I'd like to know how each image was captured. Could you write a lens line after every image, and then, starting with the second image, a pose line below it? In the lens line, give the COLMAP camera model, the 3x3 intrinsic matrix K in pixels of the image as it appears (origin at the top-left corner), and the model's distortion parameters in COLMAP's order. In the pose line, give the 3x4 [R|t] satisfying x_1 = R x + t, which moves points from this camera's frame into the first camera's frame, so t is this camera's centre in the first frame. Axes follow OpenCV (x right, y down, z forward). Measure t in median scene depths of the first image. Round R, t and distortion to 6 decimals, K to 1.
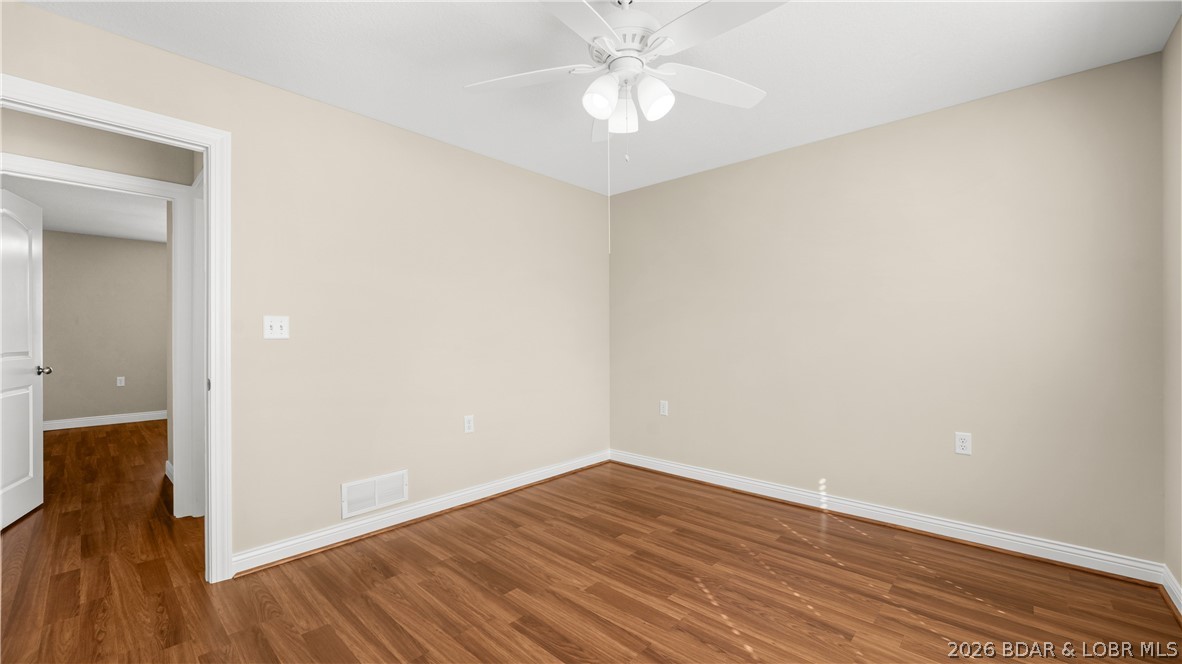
lens RADIAL K [[470.4, 0, 573.9], [0, 470.4, 326.7], [0, 0, 1]] dist [-0.007477, -0.000191]
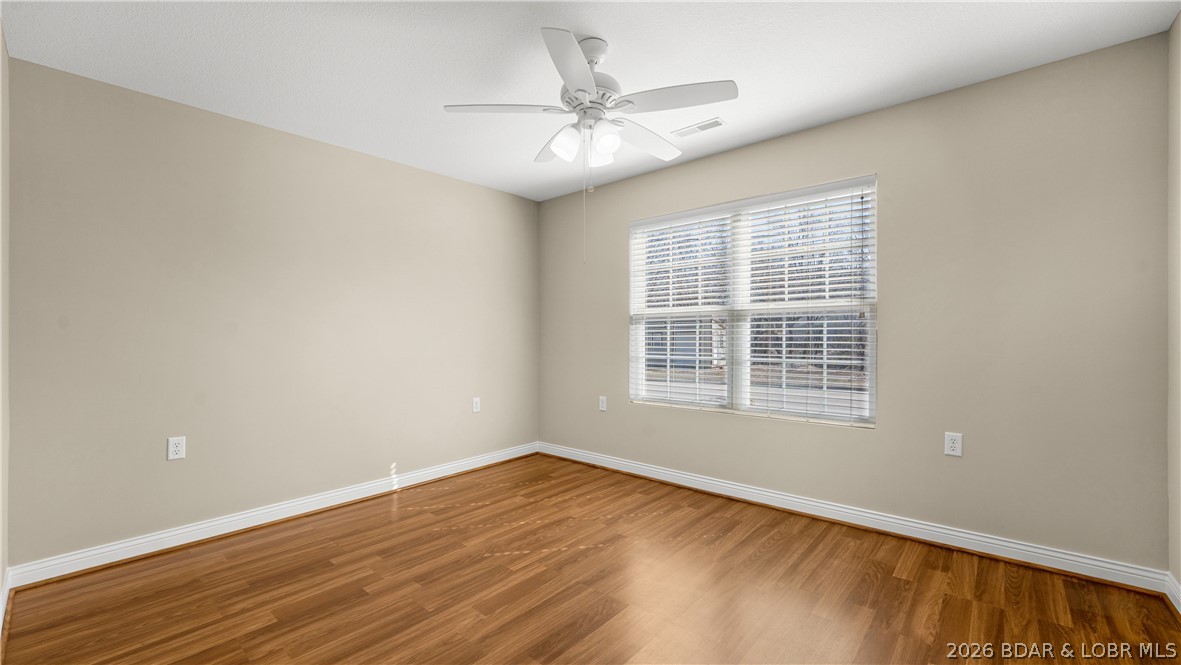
lens RADIAL K [[470.0, 0, 573.4], [0, 470.0, 327.2], [0, 0, 1]] dist [-0.007477, -0.000191]
pose [[-0.021564, 0.019515, 0.999577, -0.831981], [-0.010490, 0.999750, -0.019745, 0.014887], [-0.999712, -0.010912, -0.021354, 0.788743]]
